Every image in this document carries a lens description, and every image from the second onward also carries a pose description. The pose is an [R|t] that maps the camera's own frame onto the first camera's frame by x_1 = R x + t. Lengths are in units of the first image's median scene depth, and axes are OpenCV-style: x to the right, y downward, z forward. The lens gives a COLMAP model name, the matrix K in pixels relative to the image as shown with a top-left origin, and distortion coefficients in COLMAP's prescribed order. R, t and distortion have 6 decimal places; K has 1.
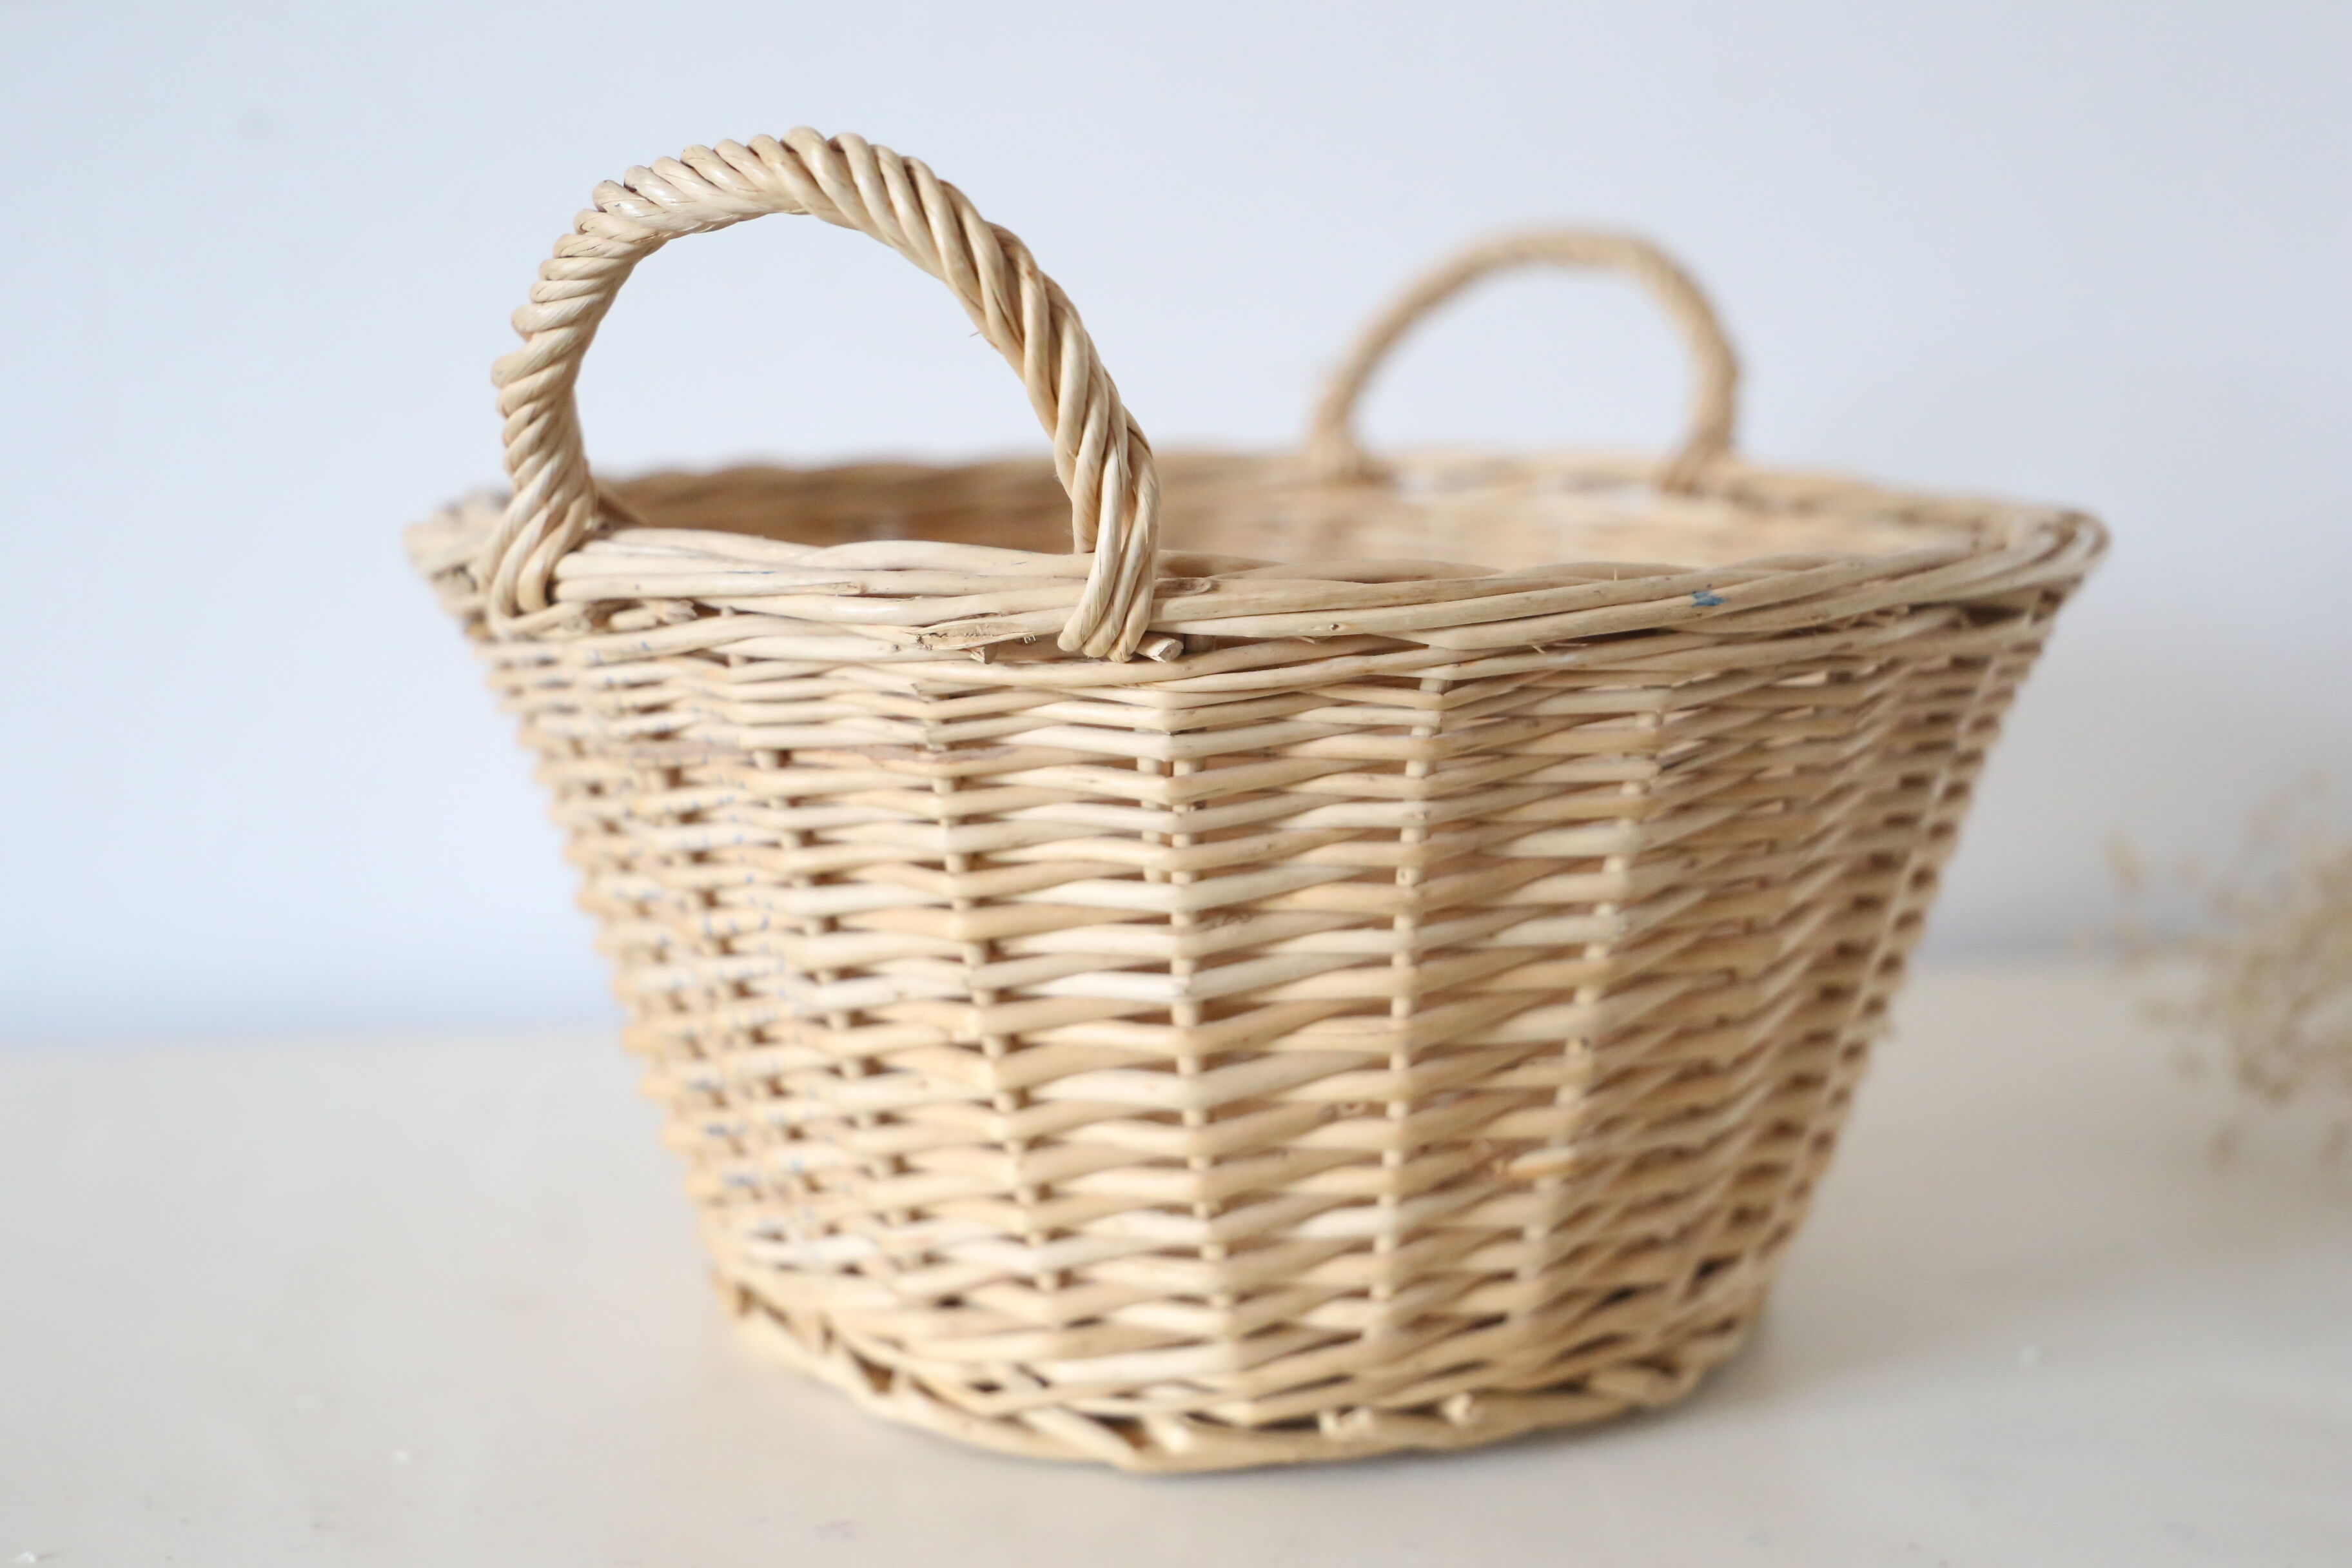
lens RADIAL K [[2839.5, 0, 1190.7], [0, 2839.5, 771.8], [0, 0, 1]] dist [-0.072503, 0.000000]
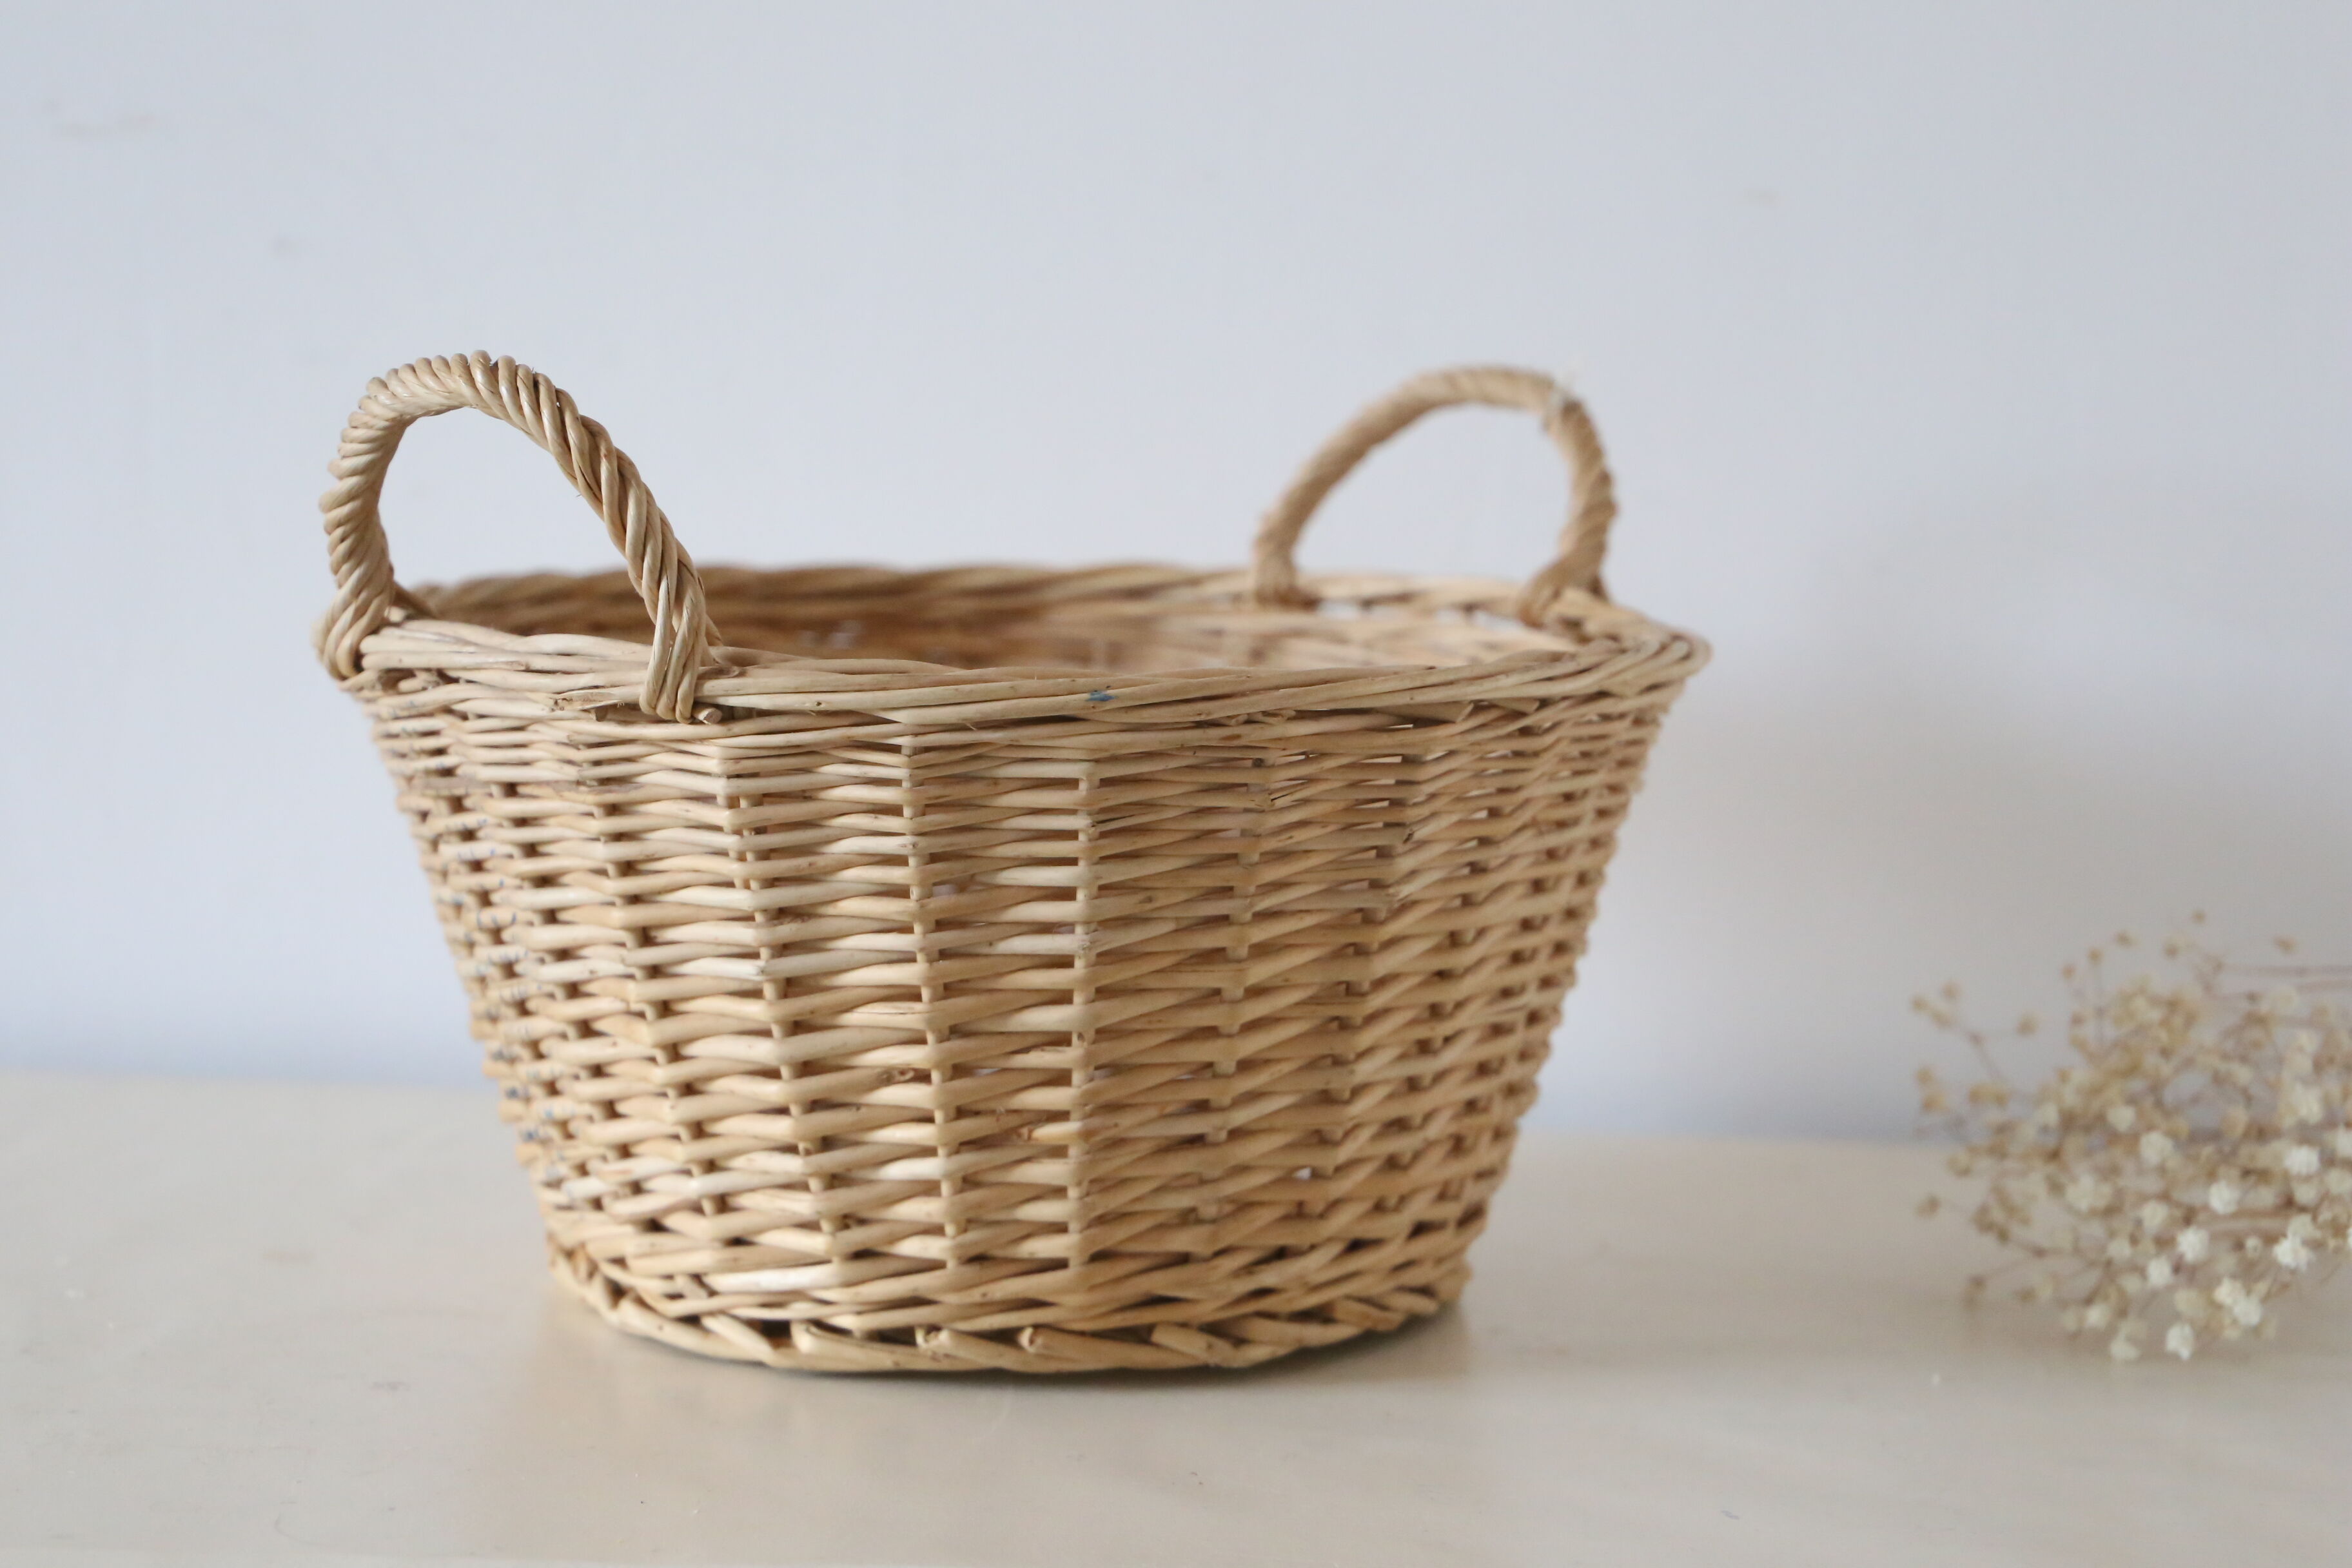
lens RADIAL K [[4685.0, 0, 1168.7], [0, 4685.0, 779.6], [0, 0, 1]] dist [0.145939, 0.000000]
pose [[0.962121, 0.041743, -0.269409, 0.772981], [-0.056856, 0.997202, -0.048534, 0.082297], [0.266629, 0.062013, 0.961802, -1.097872]]
